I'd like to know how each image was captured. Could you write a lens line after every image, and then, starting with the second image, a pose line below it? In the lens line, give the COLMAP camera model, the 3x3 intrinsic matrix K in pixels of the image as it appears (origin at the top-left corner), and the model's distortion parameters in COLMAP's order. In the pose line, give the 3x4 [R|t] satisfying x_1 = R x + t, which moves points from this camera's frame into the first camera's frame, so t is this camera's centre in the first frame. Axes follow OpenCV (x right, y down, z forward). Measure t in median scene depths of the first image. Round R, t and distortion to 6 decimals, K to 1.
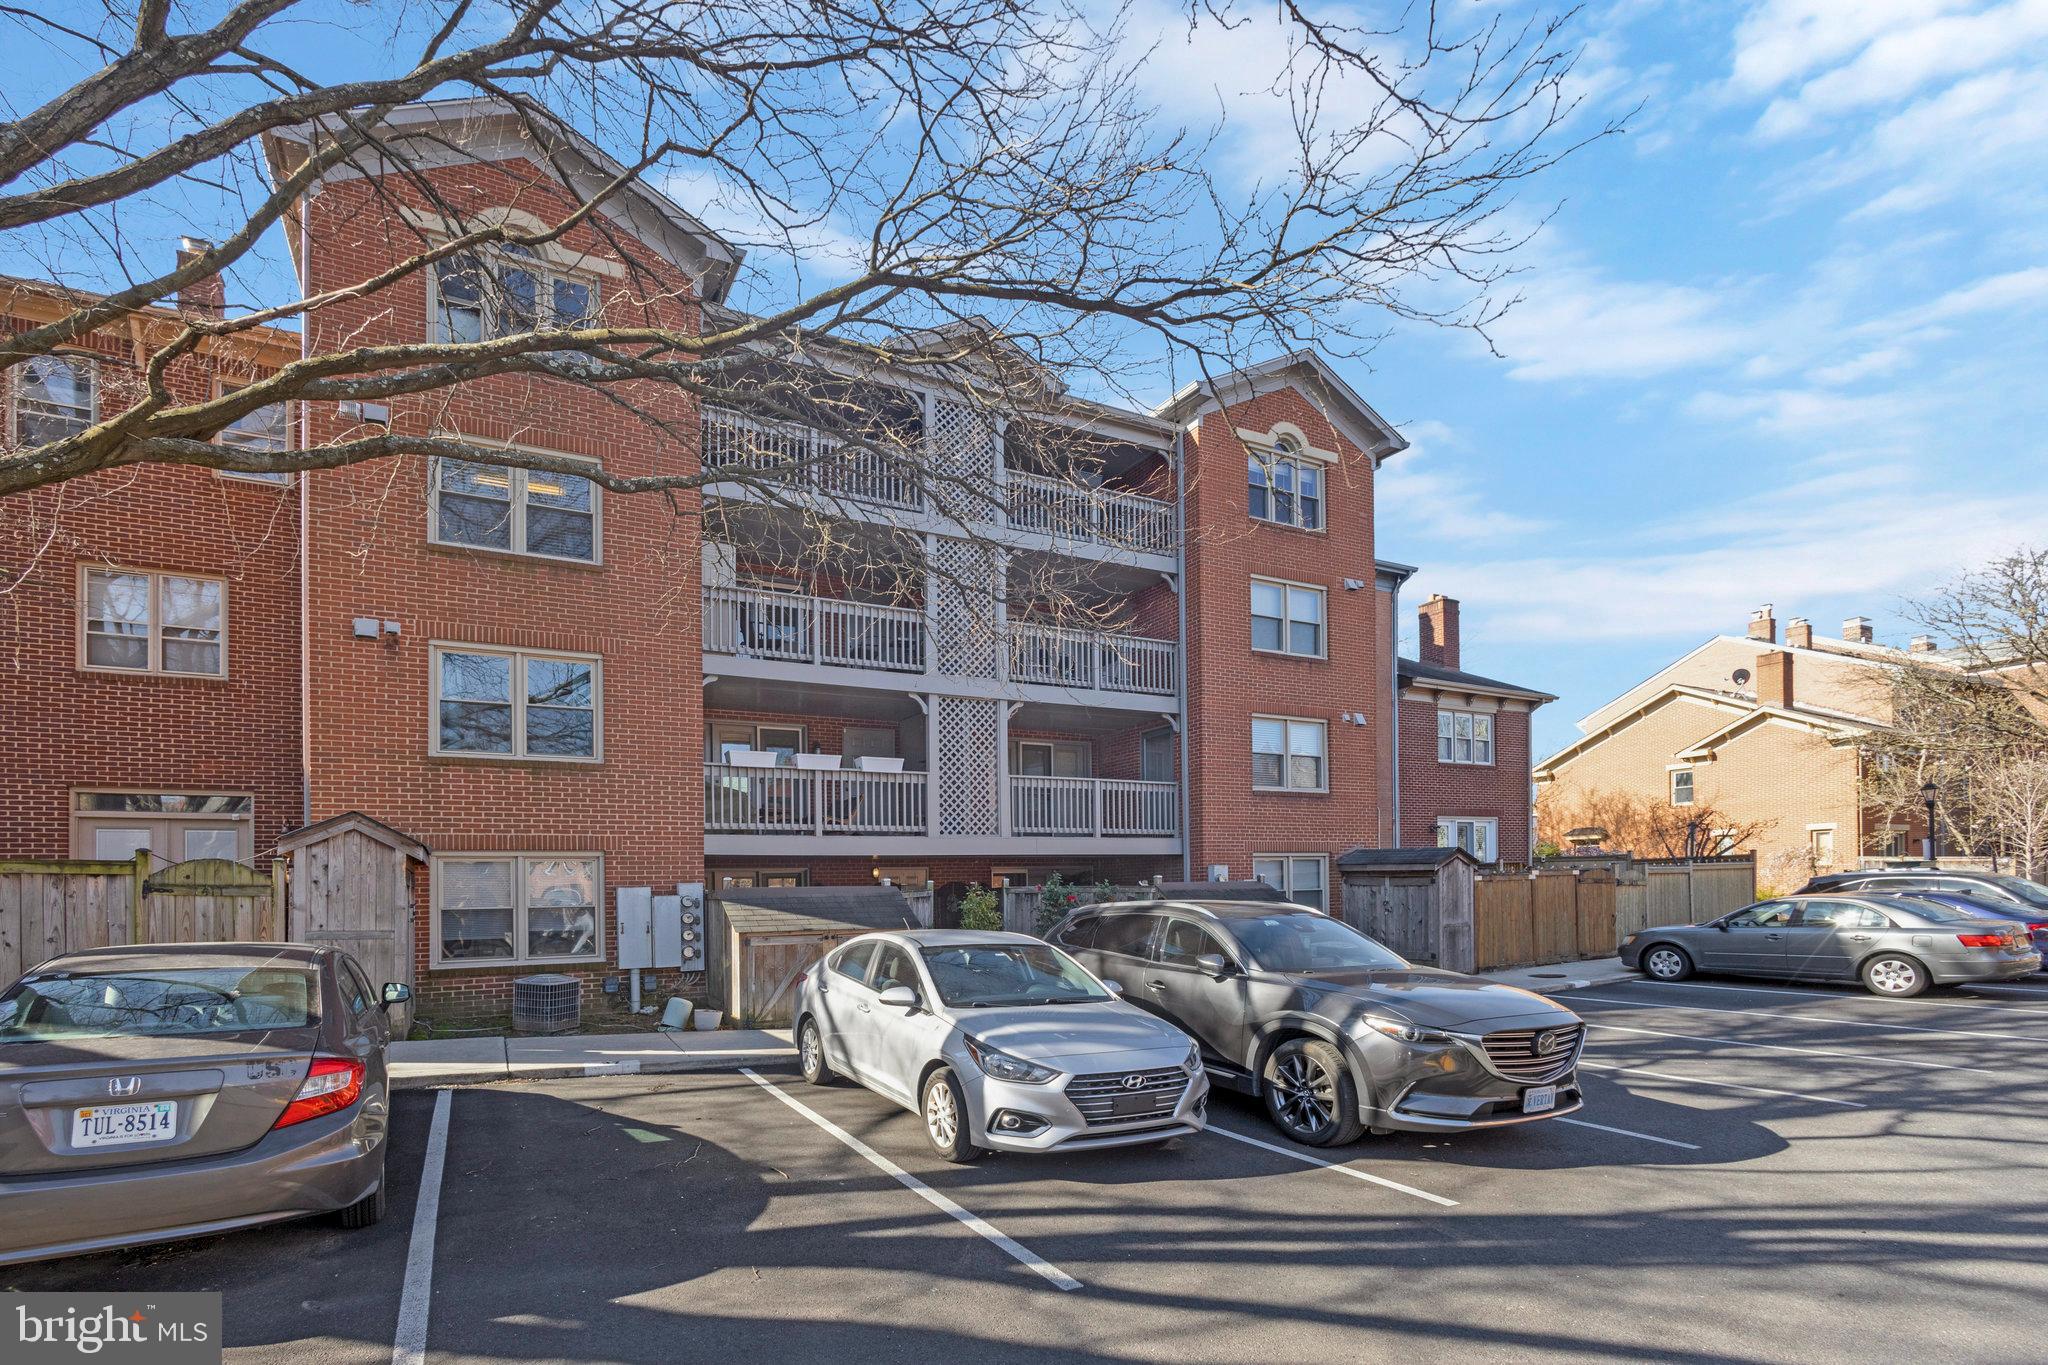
lens RADIAL K [[954.2, 0, 940.4], [0, 954.2, 860.5], [0, 0, 1]] dist [0.000667, -0.000036]
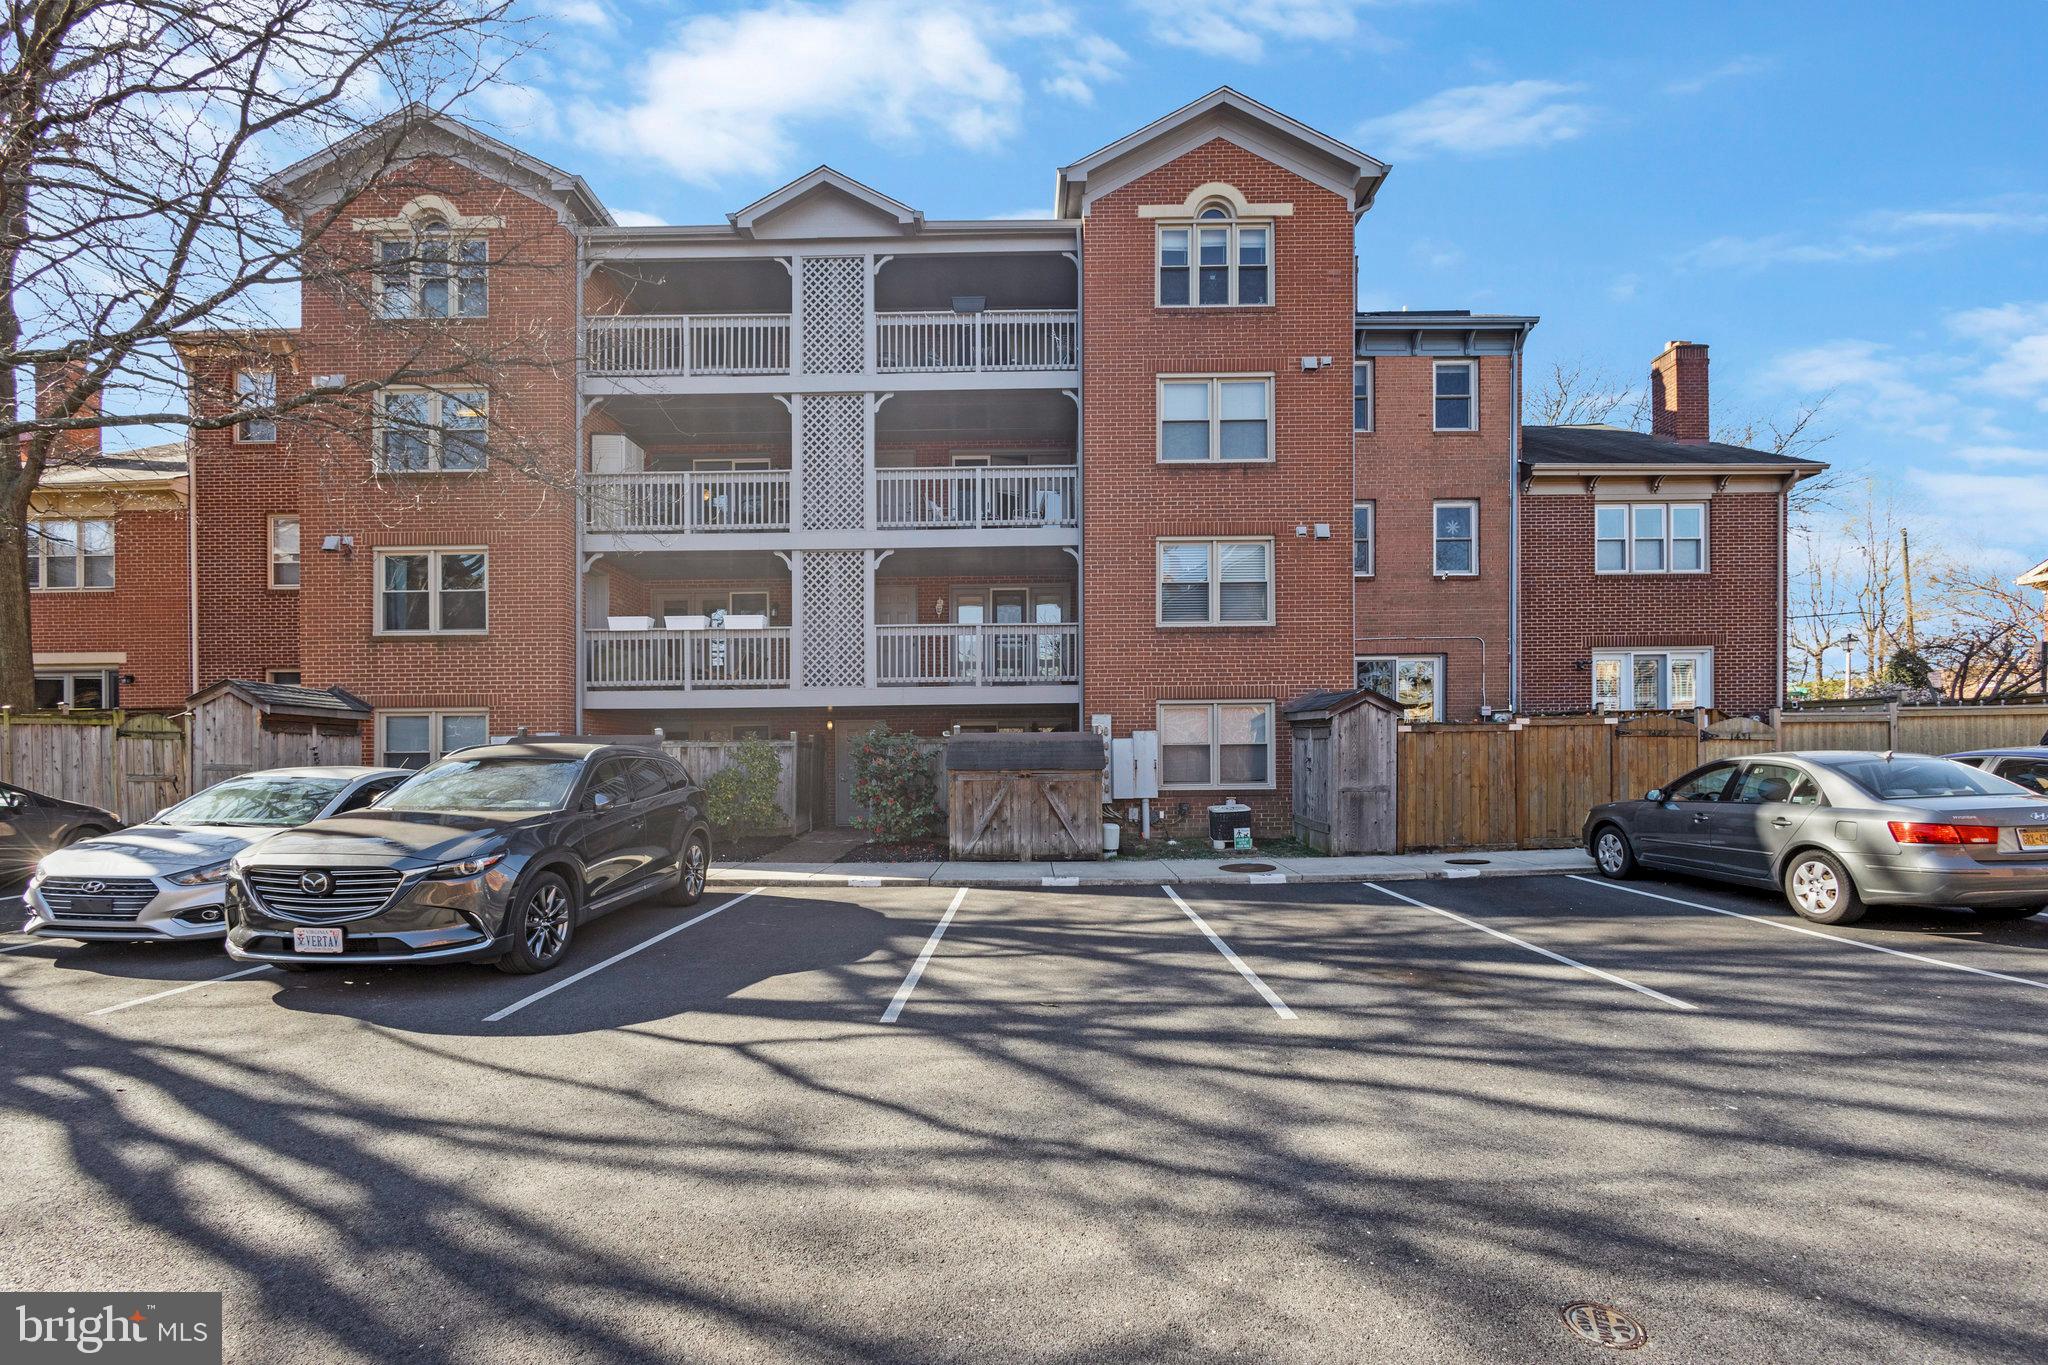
lens RADIAL K [[954.2, 0, 986.4], [0, 954.2, 742.4], [0, 0, 1]] dist [0.000667, -0.000036]
pose [[0.885171, 0.005028, -0.465239, 0.641079], [0.006466, 0.999712, 0.023106, 0.009742], [0.465221, -0.023461, 0.884884, 0.177049]]
